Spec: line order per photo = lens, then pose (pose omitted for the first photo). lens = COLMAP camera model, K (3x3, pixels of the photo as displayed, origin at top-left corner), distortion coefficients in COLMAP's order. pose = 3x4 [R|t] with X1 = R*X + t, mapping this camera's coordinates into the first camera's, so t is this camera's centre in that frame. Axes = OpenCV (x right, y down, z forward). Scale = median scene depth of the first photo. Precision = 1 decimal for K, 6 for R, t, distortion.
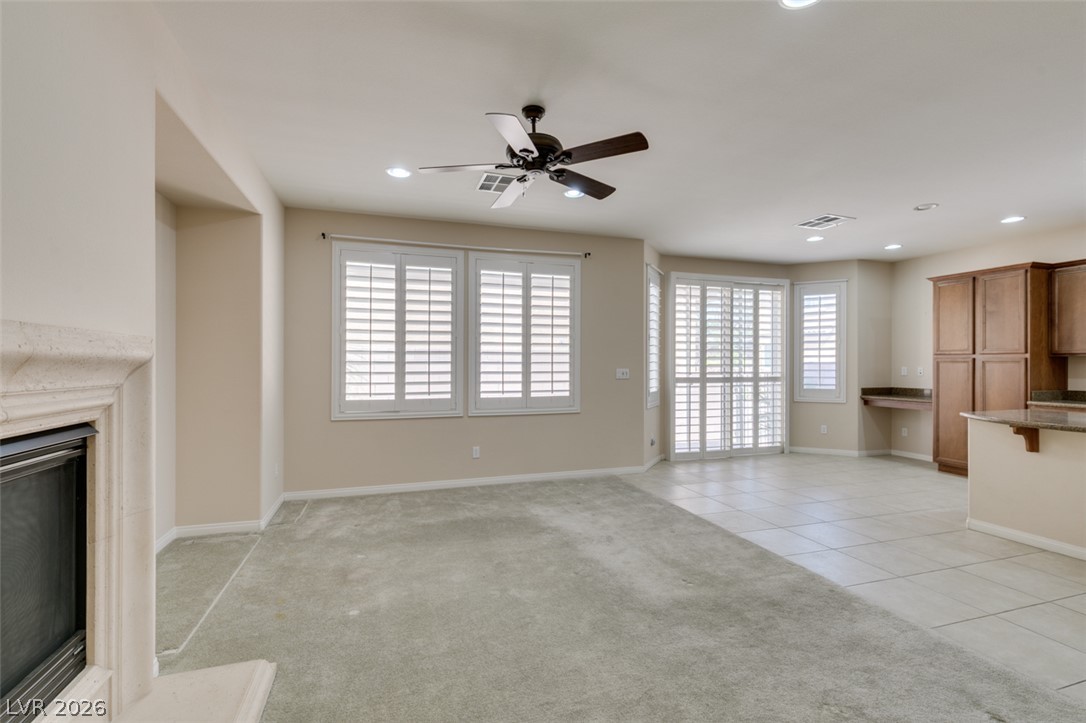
lens RADIAL K [[484.9, 0, 539.7], [0, 484.9, 362.2], [0, 0, 1]] dist [0.000625, -0.000959]
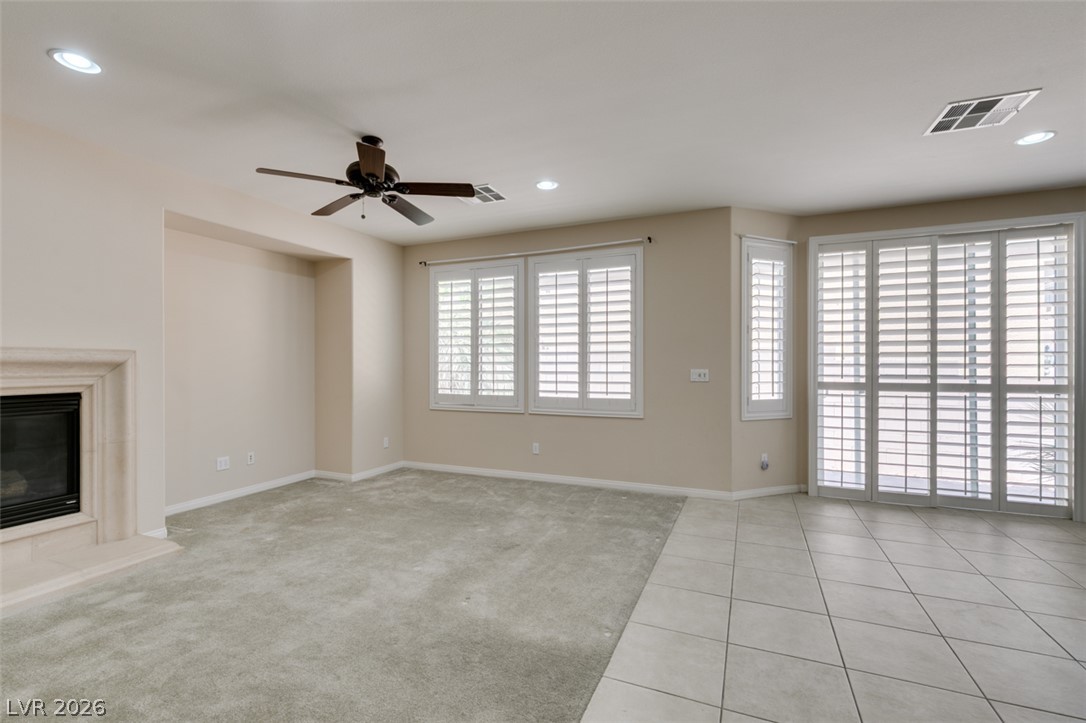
lens RADIAL K [[484.9, 0, 541.4], [0, 484.9, 363.3], [0, 0, 1]] dist [0.000625, -0.000959]
pose [[0.749976, -0.003566, -0.661456, 0.469126], [0.004654, 0.999989, -0.000113, 0.001863], [0.661449, -0.002994, 0.749984, 0.185685]]
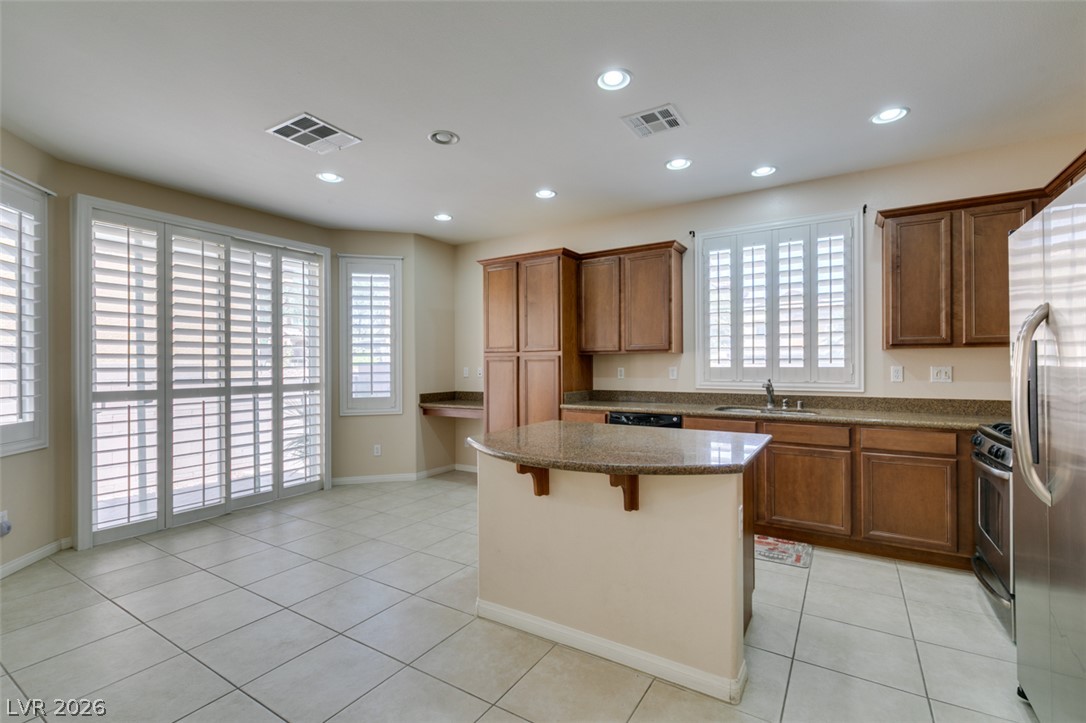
lens RADIAL K [[484.9, 0, 542.3], [0, 484.9, 363.0], [0, 0, 1]] dist [0.000625, -0.000959]
pose [[0.767033, -0.006988, 0.641570, 0.331585], [0.008102, 0.999966, 0.001205, 0.002487], [-0.641557, 0.004274, 0.767064, 0.274530]]
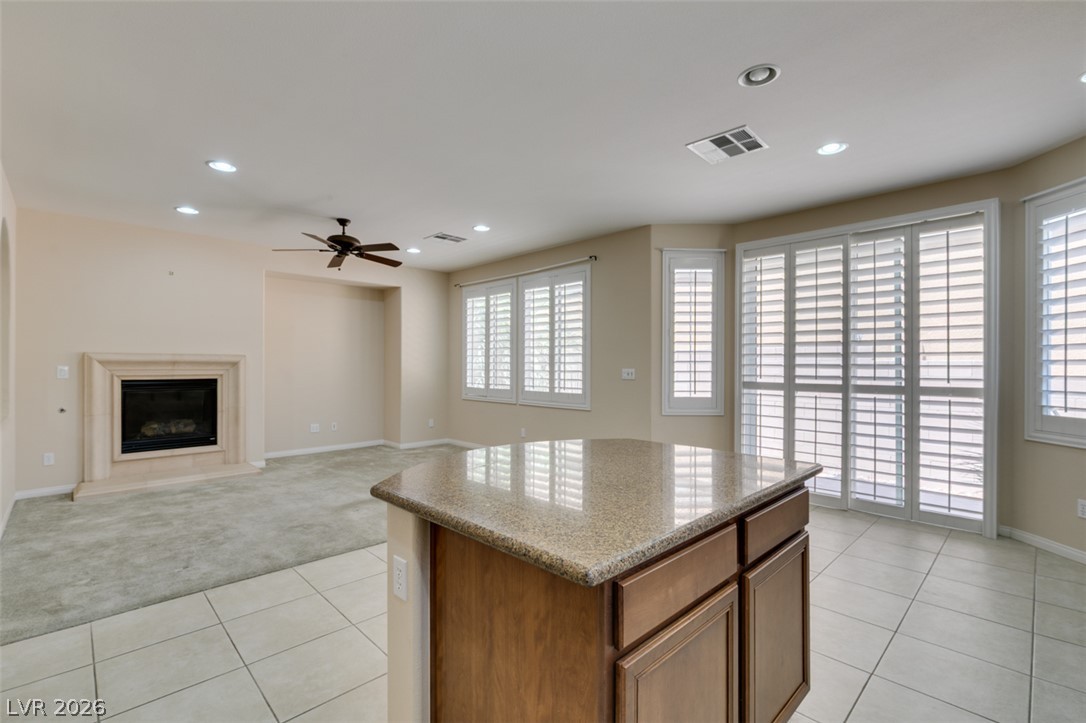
lens RADIAL K [[484.9, 0, 539.3], [0, 484.9, 363.0], [0, 0, 1]] dist [0.000625, -0.000959]
pose [[0.438909, -0.003927, -0.898523, 0.860617], [0.001444, 0.999992, -0.003665, 0.004917], [0.898530, 0.000311, 0.438911, 0.391467]]
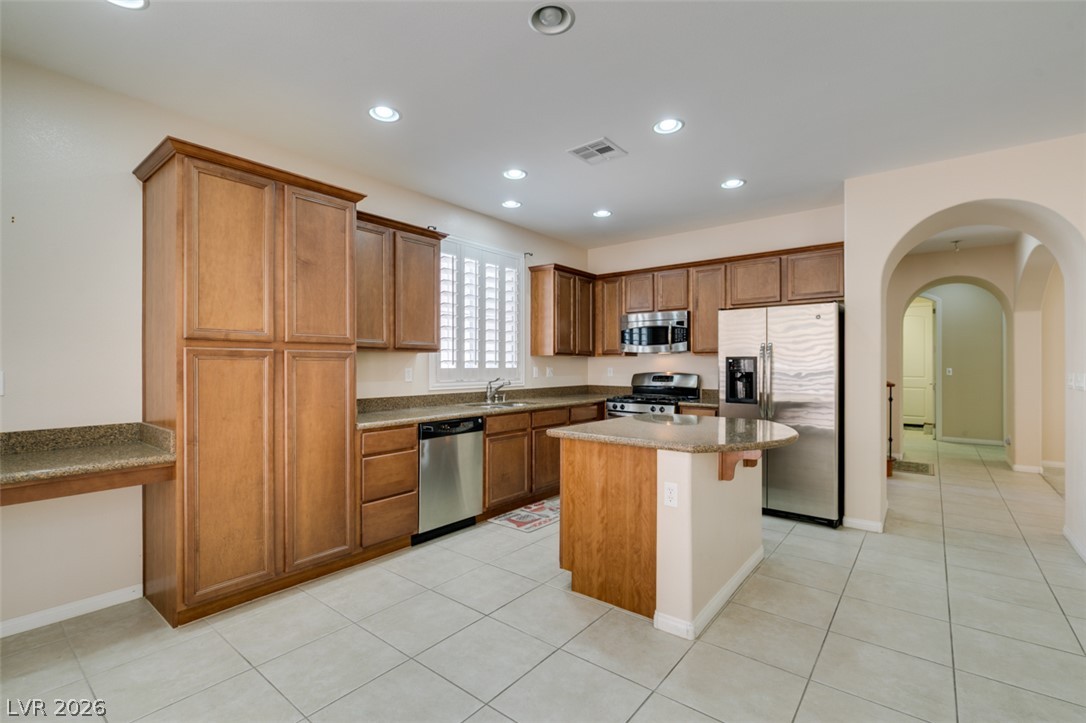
lens RADIAL K [[484.9, 0, 539.9], [0, 484.9, 362.4], [0, 0, 1]] dist [0.000625, -0.000959]
pose [[-0.547220, -0.000780, 0.836989, 0.304016], [-0.003862, 0.999991, -0.001593, 0.003630], [-0.836980, -0.004104, -0.547218, 0.918968]]
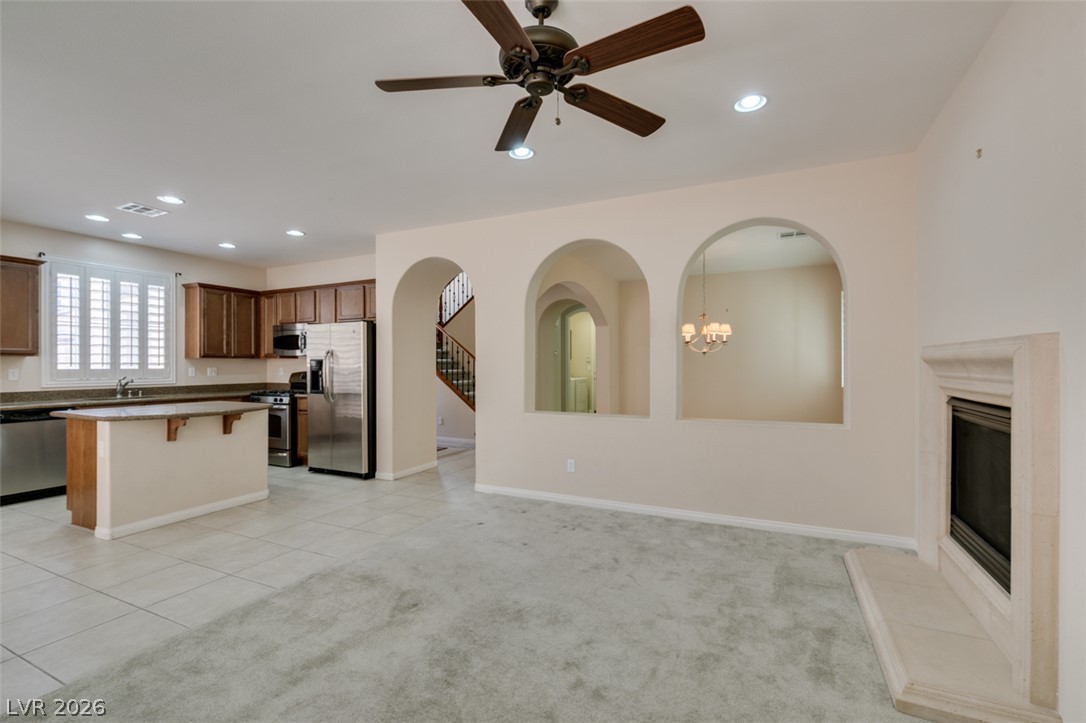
lens RADIAL K [[484.9, 0, 539.0], [0, 484.9, 363.5], [0, 0, 1]] dist [0.000625, -0.000959]
pose [[-0.719965, -0.000115, 0.694011, -0.222936], [-0.000935, 0.999999, -0.000804, 0.001482], [-0.694010, -0.001227, -0.719964, 0.682139]]
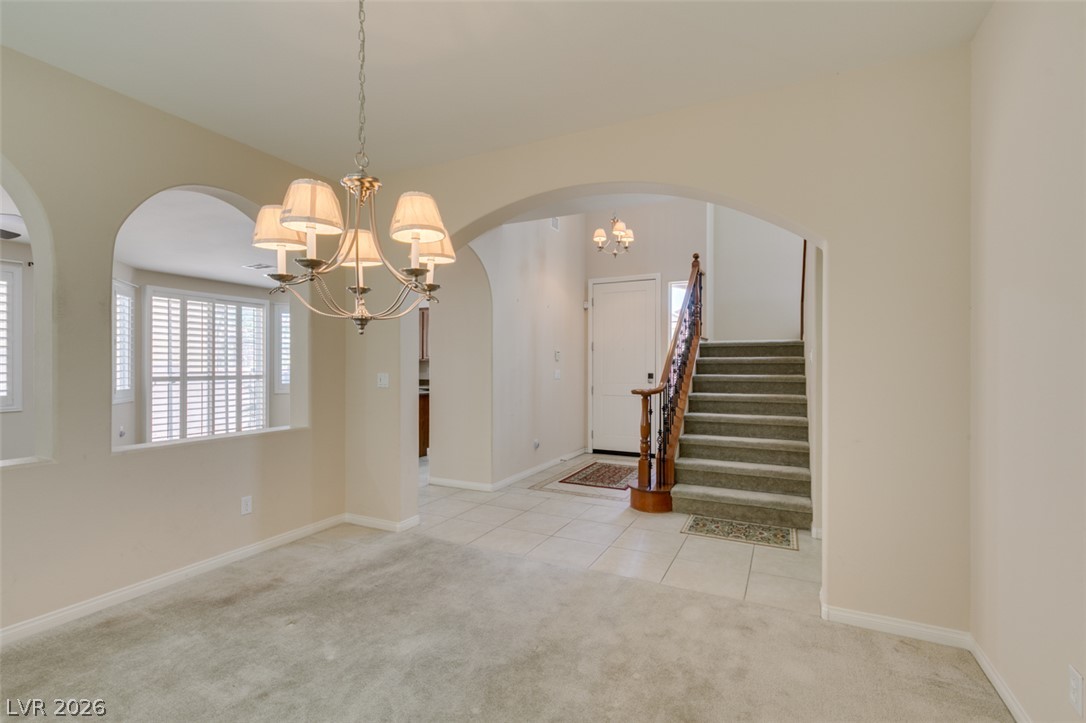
lens RADIAL K [[484.9, 0, 543.1], [0, 484.9, 366.5], [0, 0, 1]] dist [0.000625, -0.000959]
pose [[0.699388, -0.003185, 0.714735, 0.108883], [-0.002399, 0.999974, 0.006804, -0.003508], [-0.714738, -0.006473, 0.699362, -0.504317]]
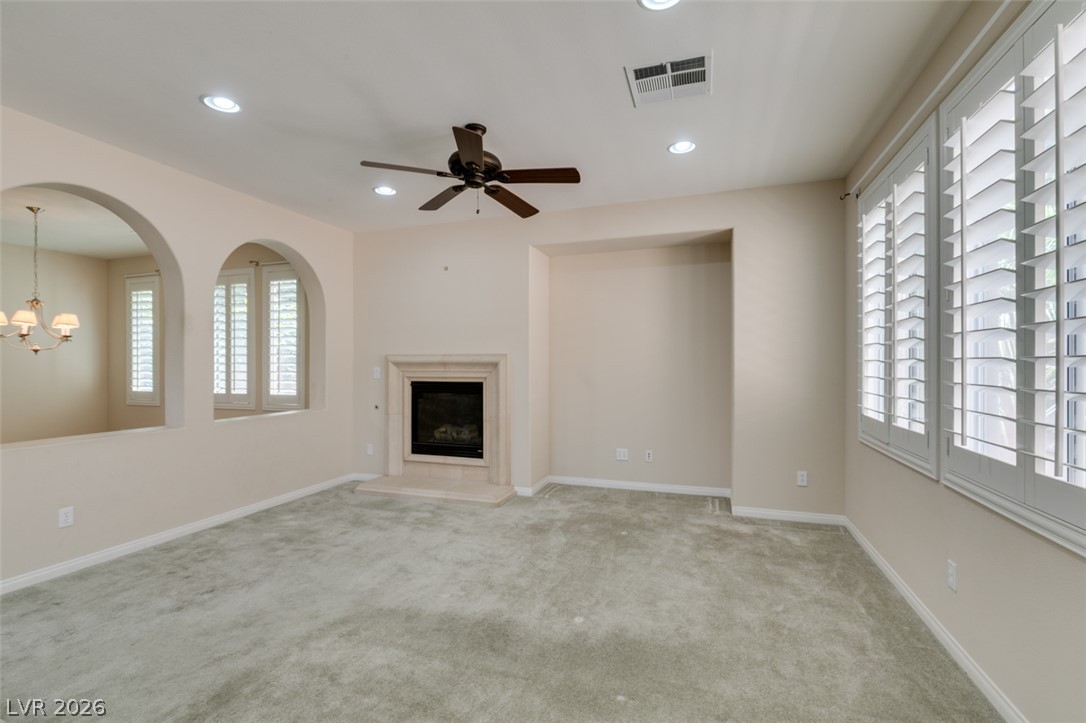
lens RADIAL K [[484.9, 0, 541.1], [0, 484.9, 363.9], [0, 0, 1]] dist [0.000625, -0.000959]
pose [[-0.604404, -0.001402, -0.796677, 0.343864], [0.002576, 0.999990, -0.003715, 0.003632], [0.796674, -0.004298, -0.604394, 0.799704]]
